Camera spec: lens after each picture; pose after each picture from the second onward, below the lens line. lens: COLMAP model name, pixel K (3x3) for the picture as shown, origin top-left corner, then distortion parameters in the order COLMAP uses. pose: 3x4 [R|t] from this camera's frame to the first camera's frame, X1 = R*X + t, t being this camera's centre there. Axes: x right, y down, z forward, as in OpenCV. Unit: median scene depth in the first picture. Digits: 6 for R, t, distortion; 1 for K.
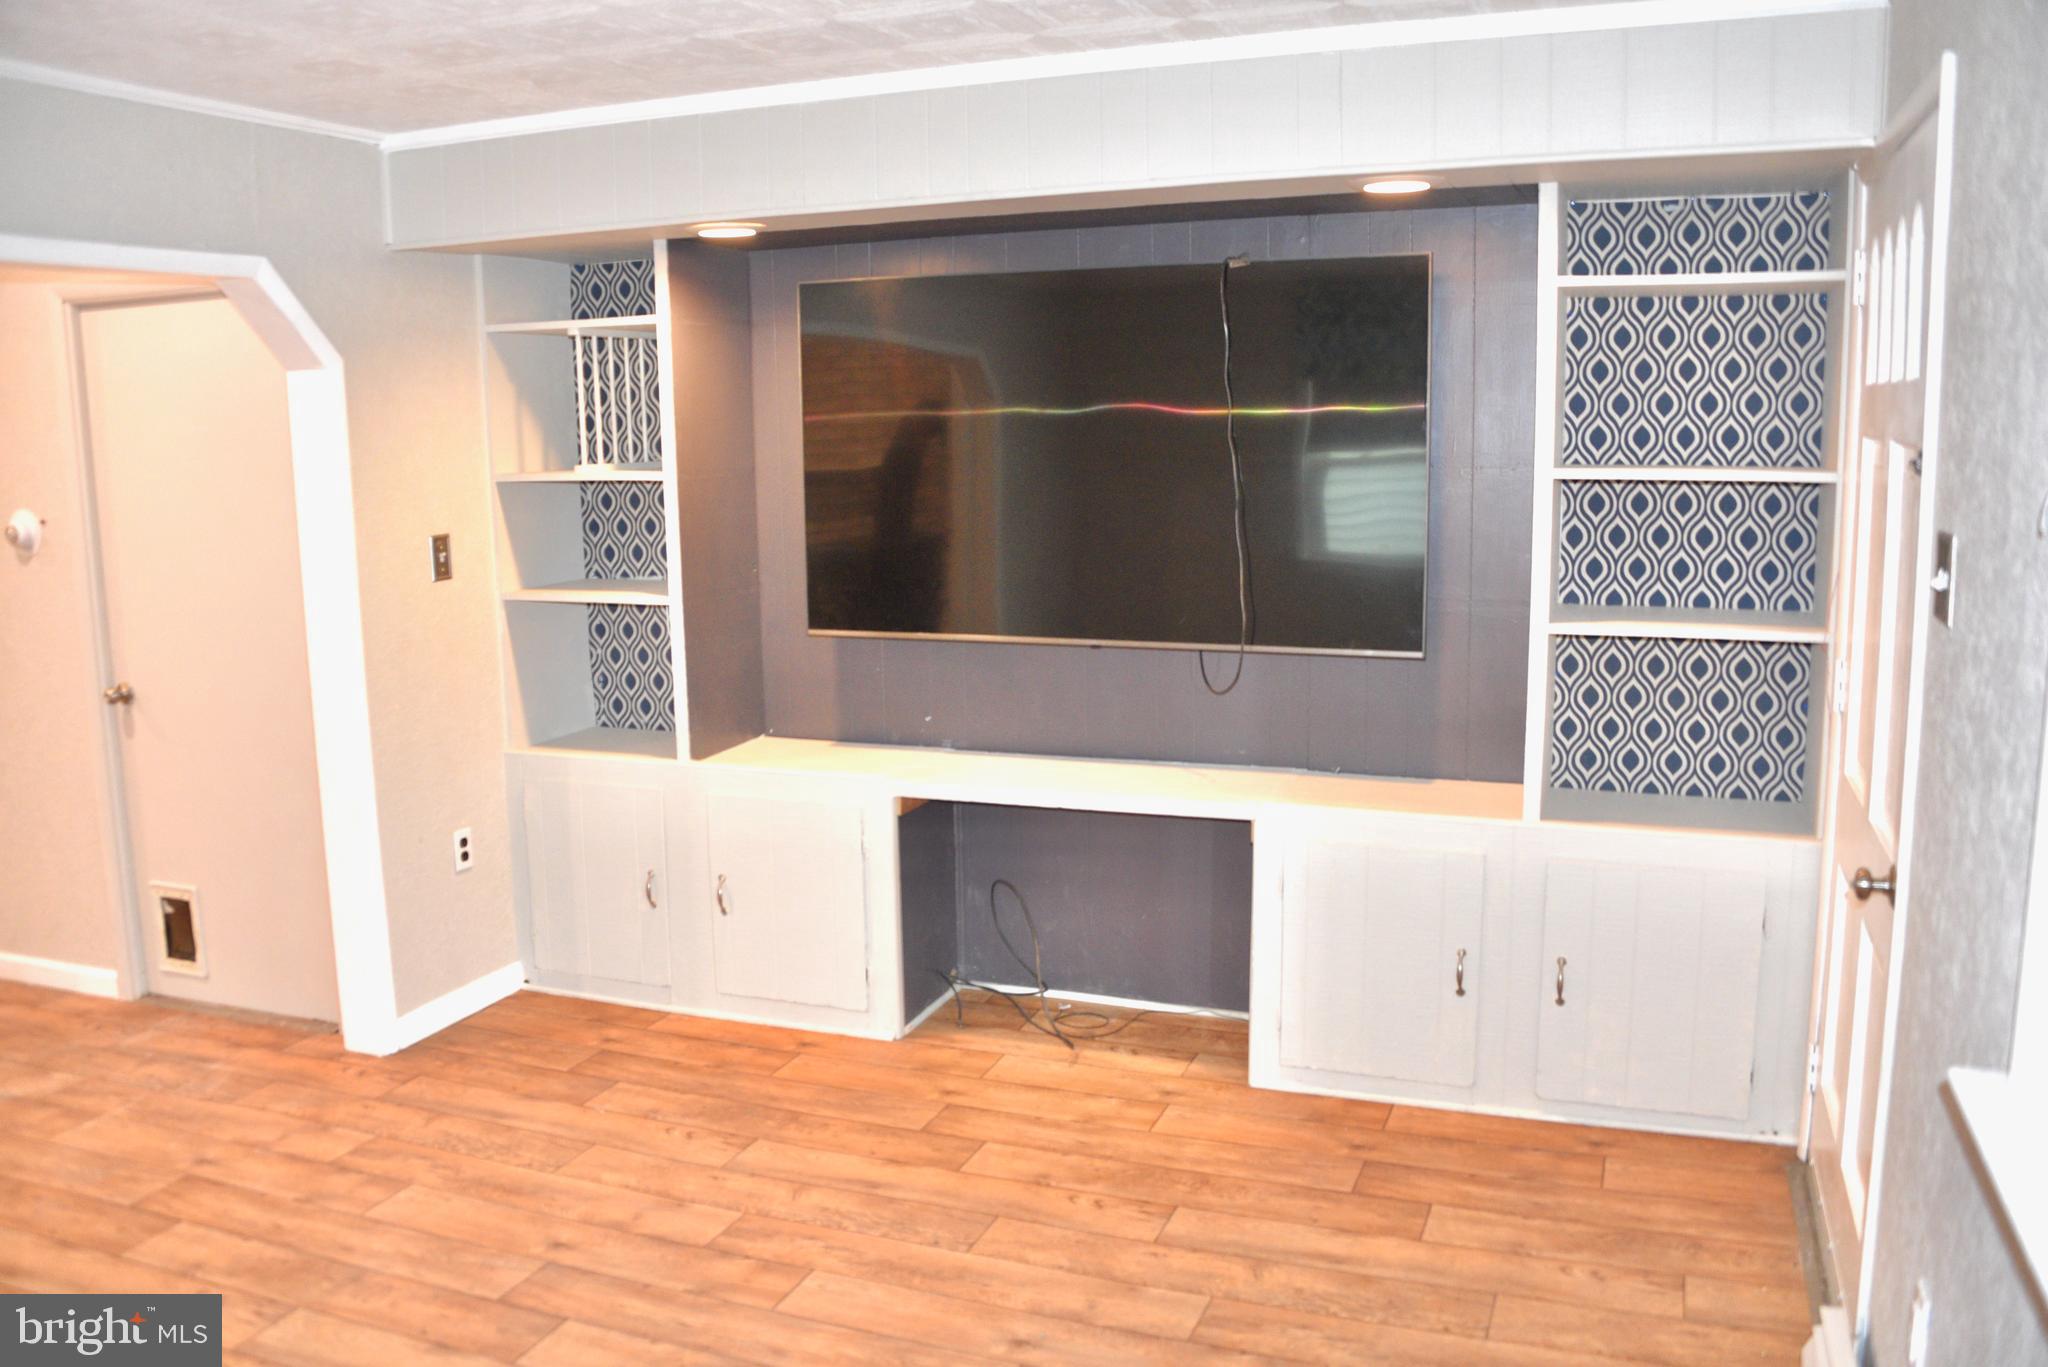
lens RADIAL K [[1646.4, 0, 1017.6], [0, 1646.4, 683.3], [0, 0, 1]] dist [-0.138706, 0.075804]
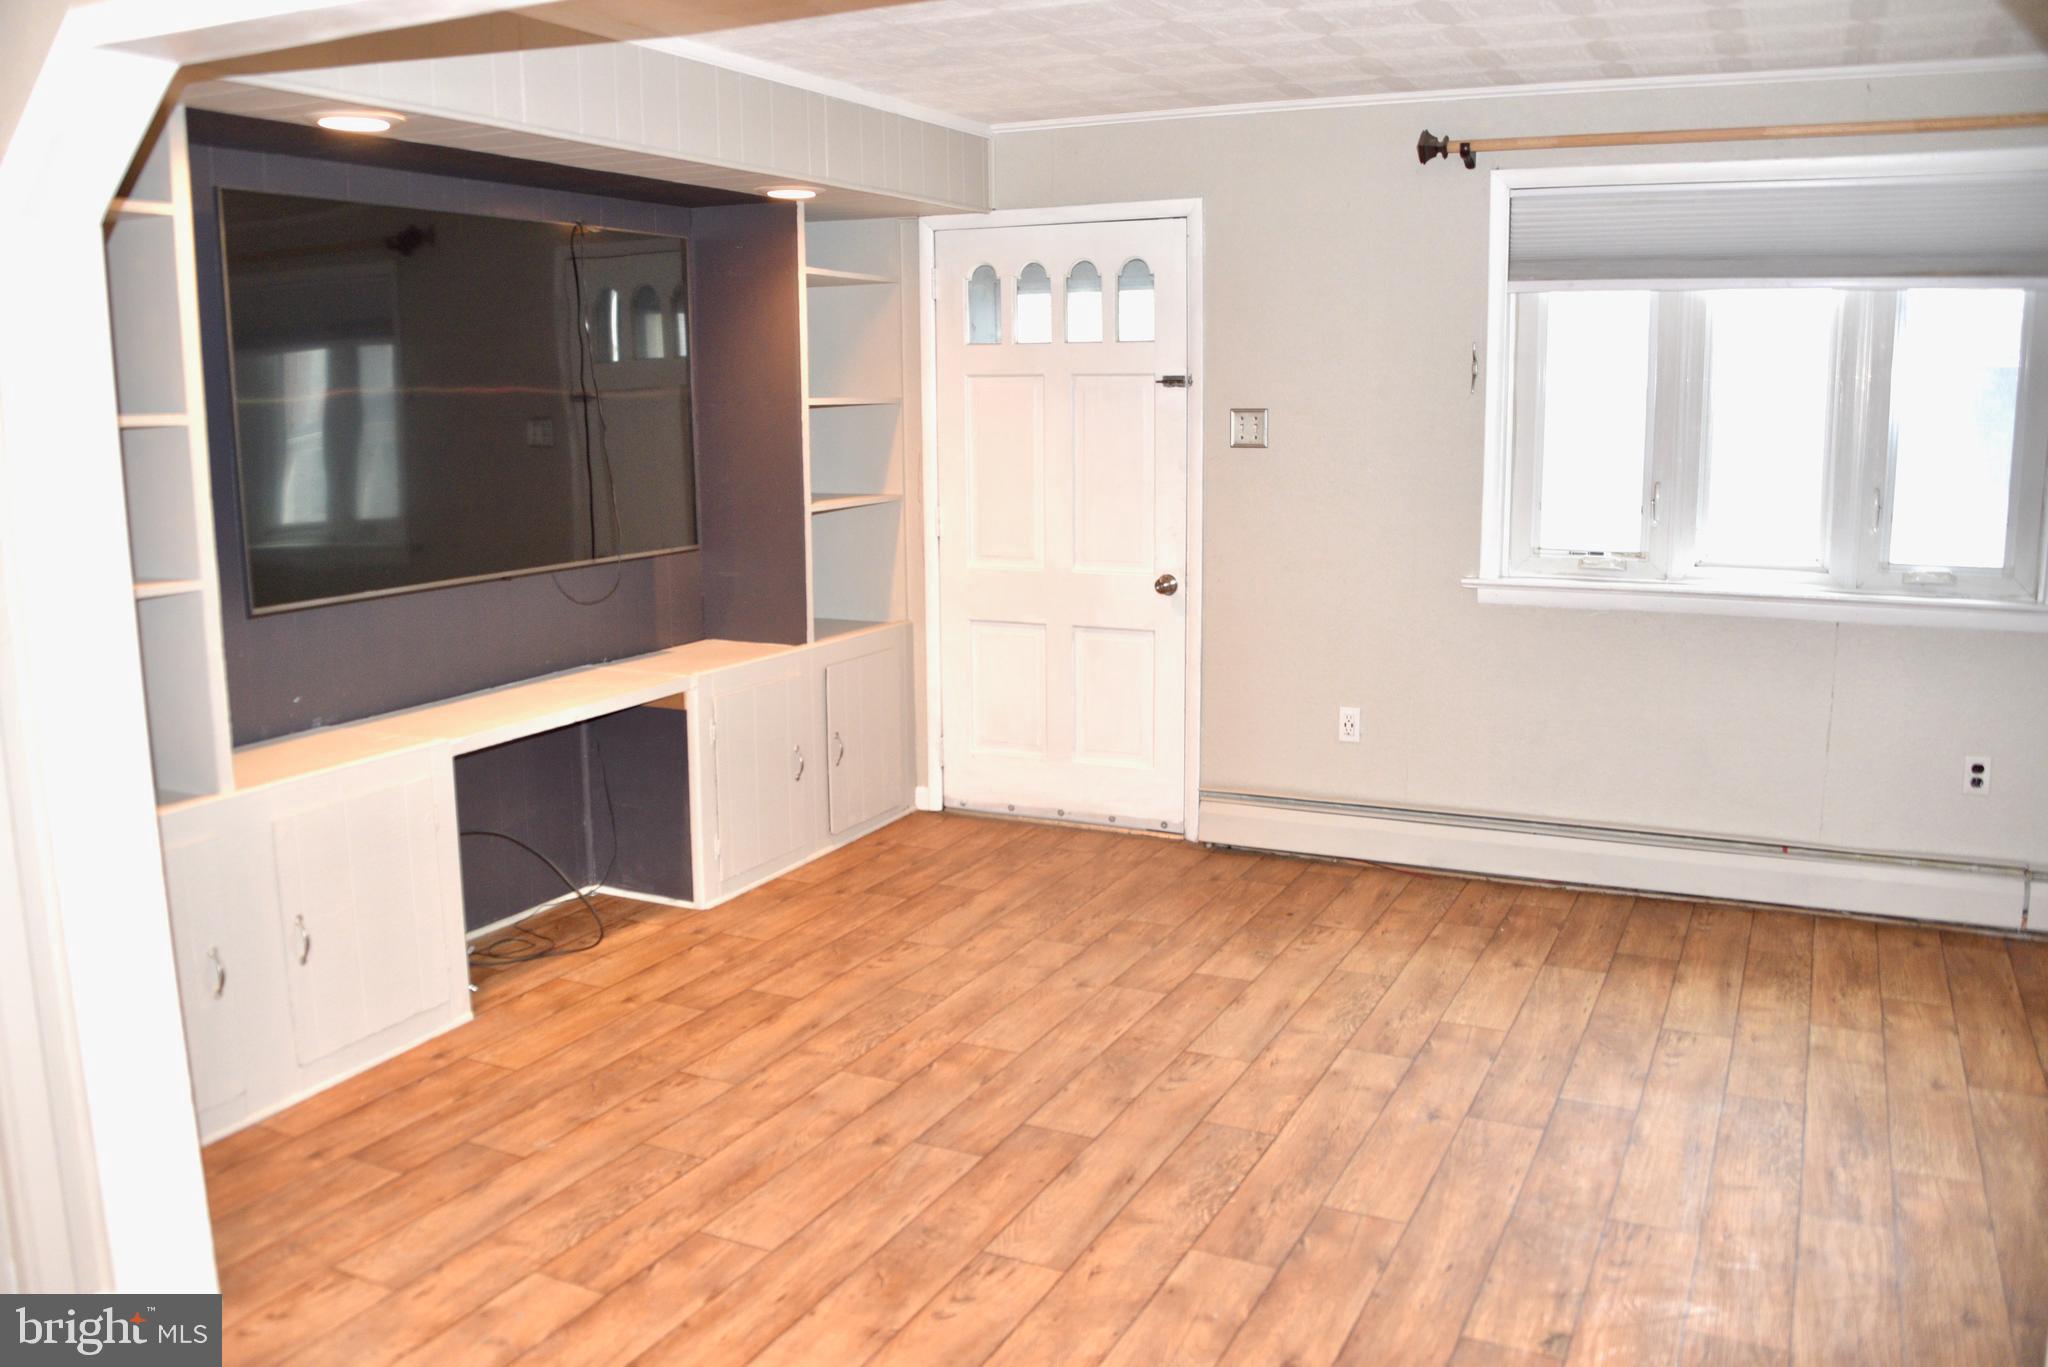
lens RADIAL K [[1646.4, 0, 1024.4], [0, 1646.4, 679.9], [0, 0, 1]] dist [-0.138706, 0.075804]
pose [[0.089489, -0.160223, 0.983016, -1.075317], [0.166510, 0.975492, 0.143839, -0.058623], [-0.981971, 0.150810, 0.113974, 0.646907]]
